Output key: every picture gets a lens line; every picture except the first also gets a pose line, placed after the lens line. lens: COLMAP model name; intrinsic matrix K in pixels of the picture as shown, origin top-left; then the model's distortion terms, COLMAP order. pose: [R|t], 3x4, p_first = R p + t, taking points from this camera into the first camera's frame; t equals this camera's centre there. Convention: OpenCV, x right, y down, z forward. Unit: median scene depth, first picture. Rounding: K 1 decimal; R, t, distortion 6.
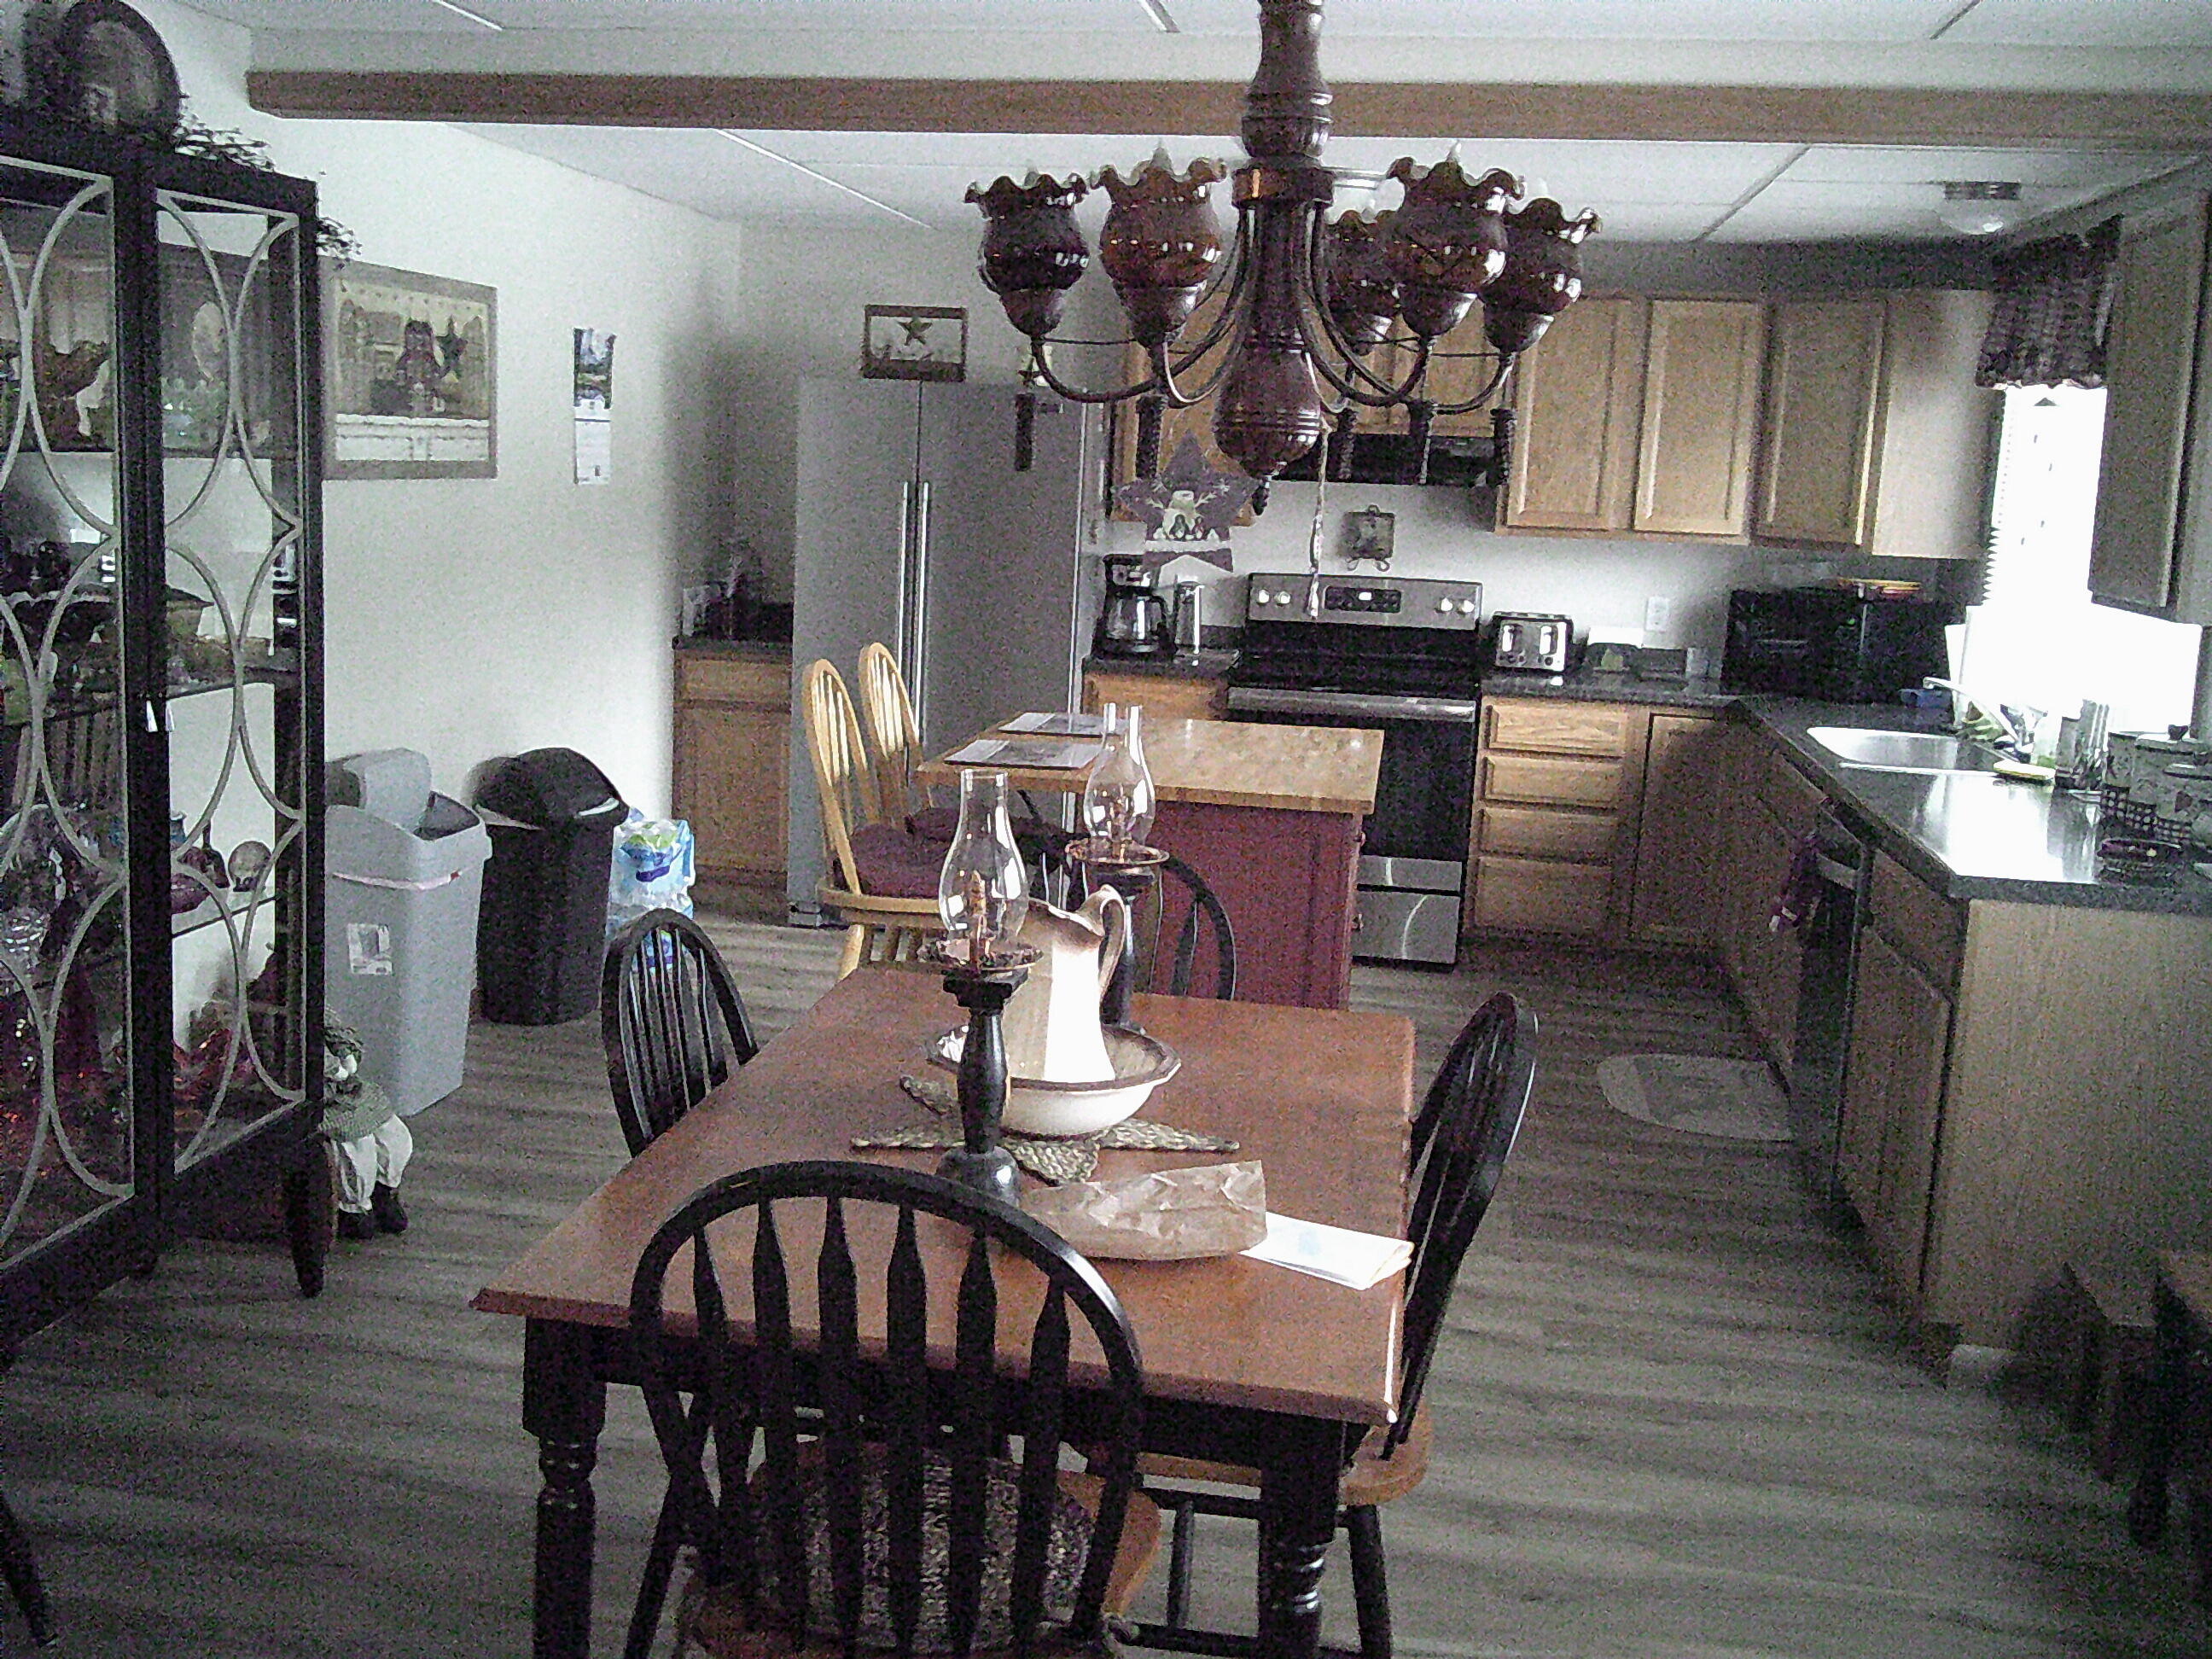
lens RADIAL K [[2280.6, 0, 1106.0], [0, 2280.6, 829.5], [0, 0, 1]] dist [0.146521, -0.318309]
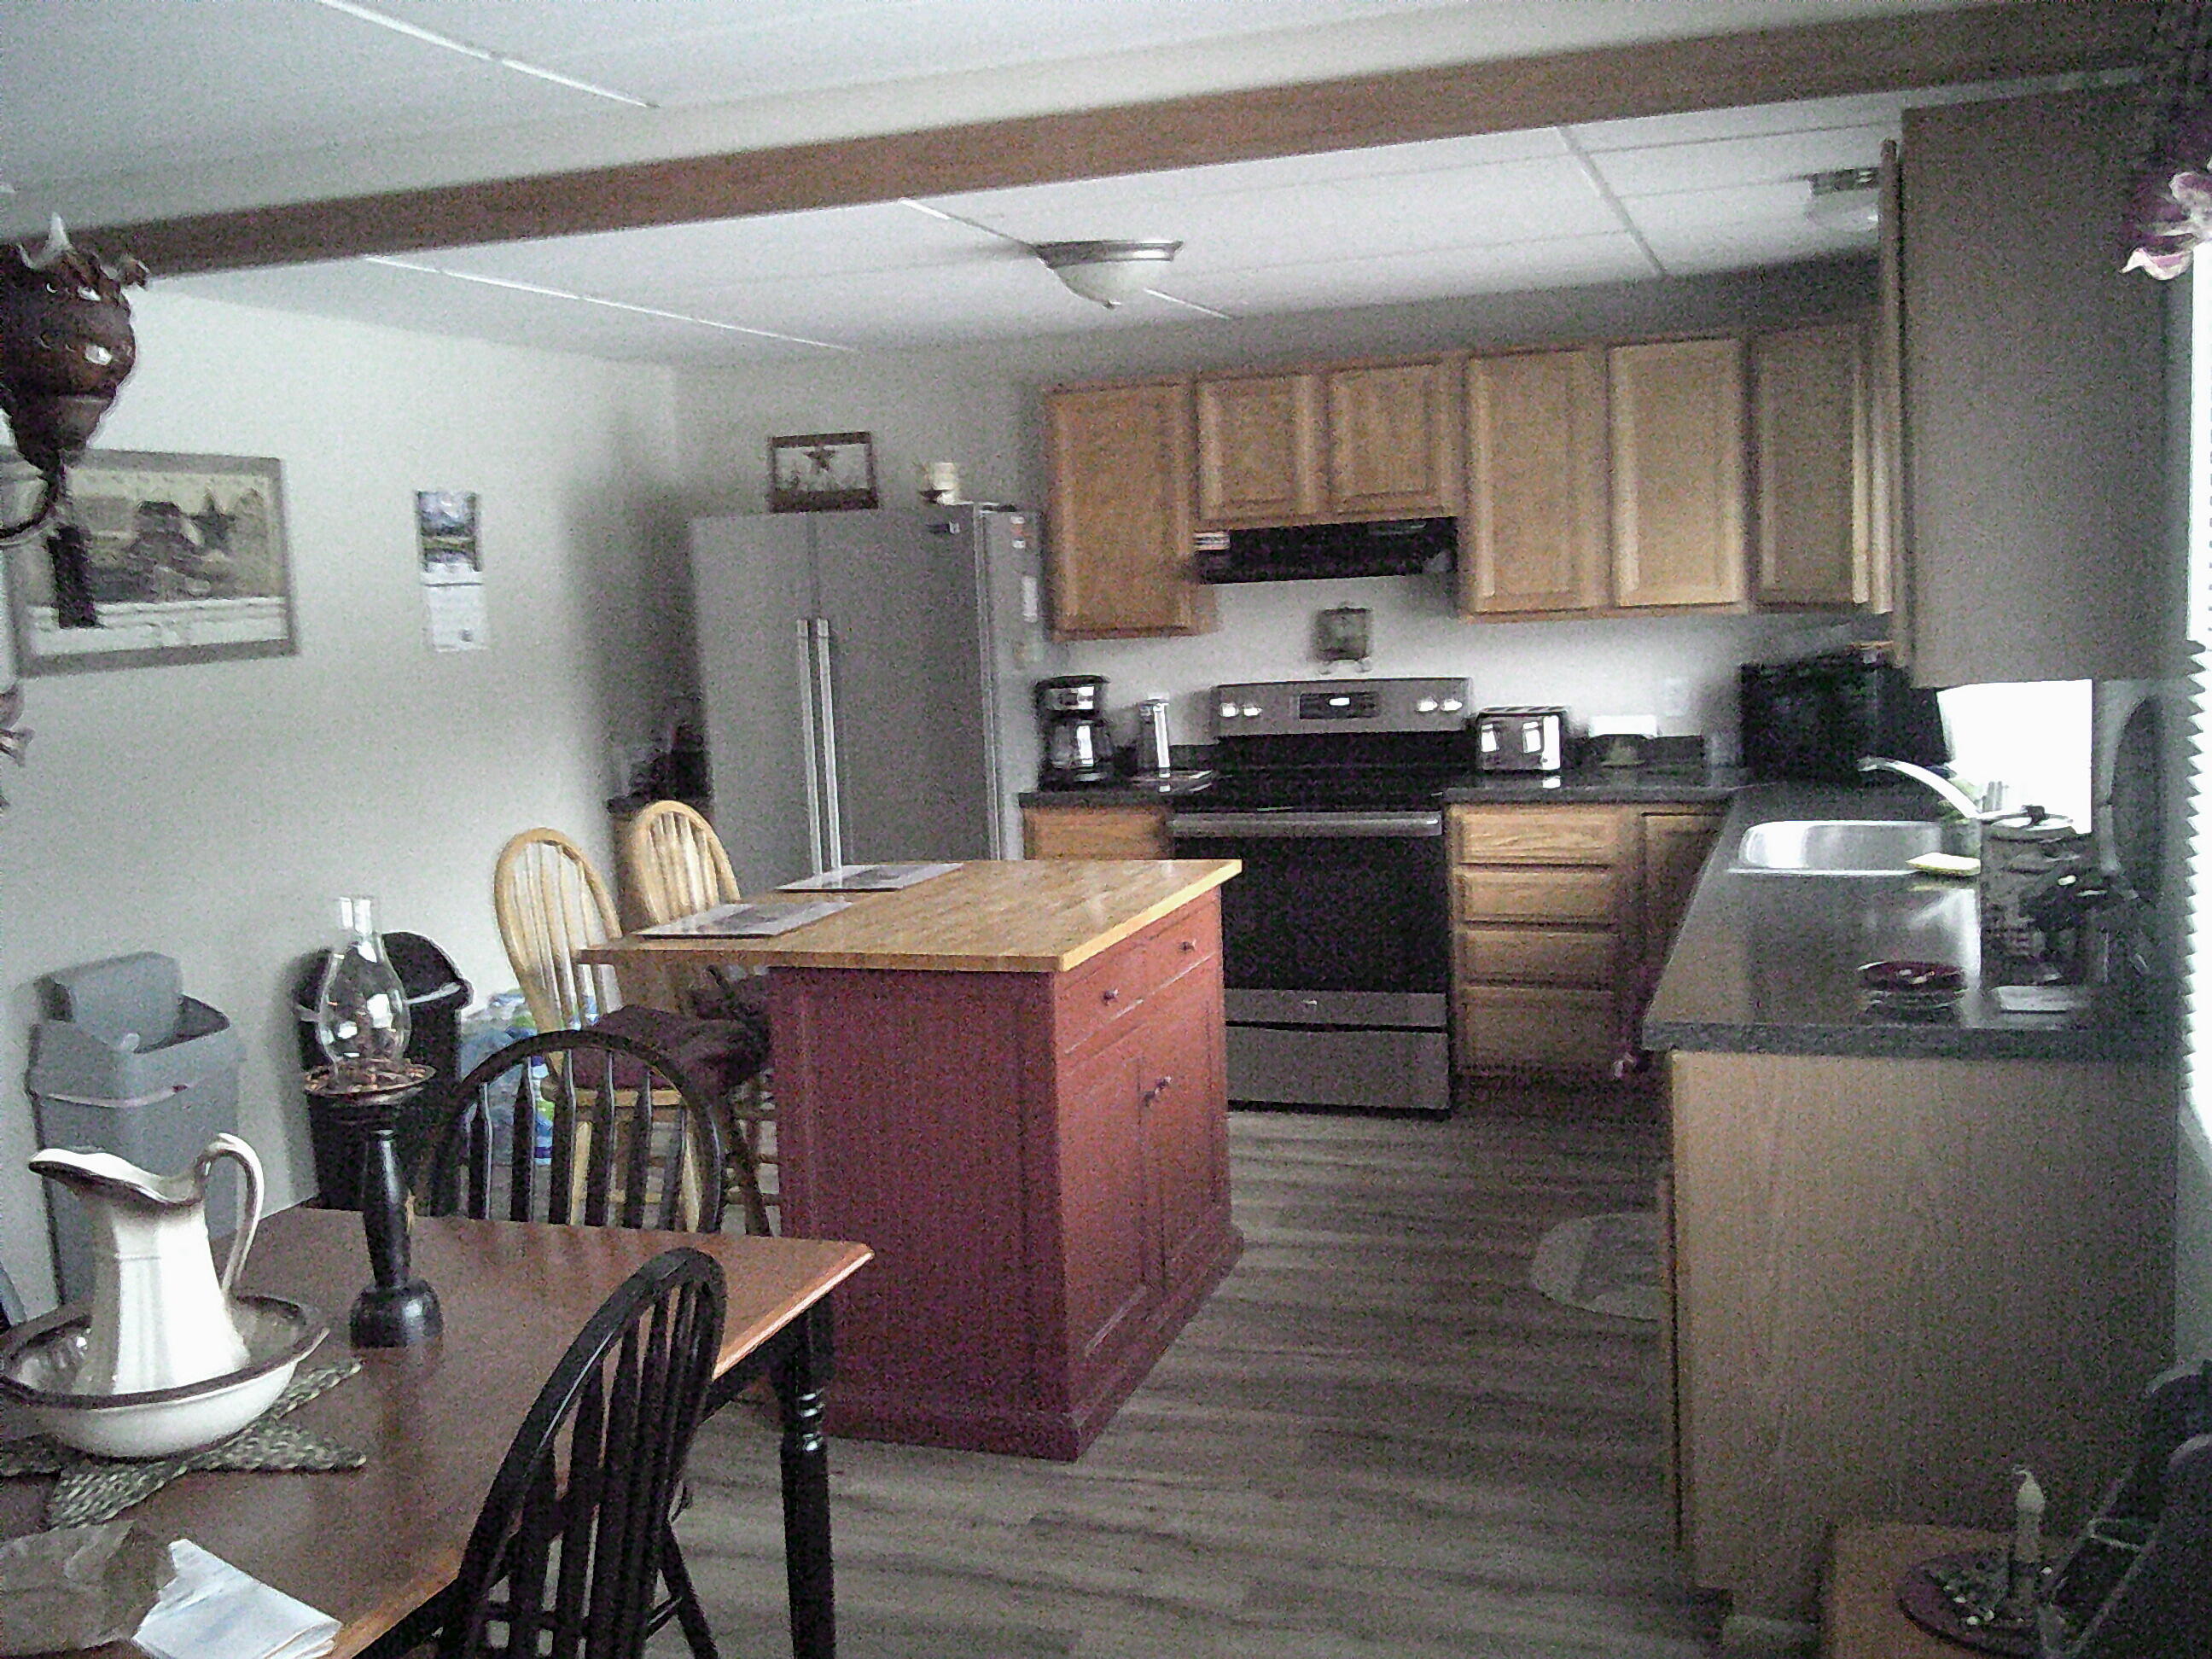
lens RADIAL K [[2280.6, 0, 1106.0], [0, 2280.6, 829.5], [0, 0, 1]] dist [0.146521, -0.318309]
pose [[0.981449, -0.065415, -0.180221, 0.190282], [0.056404, 0.996909, -0.054683, -0.007931], [0.183241, 0.043503, 0.982105, 0.104775]]
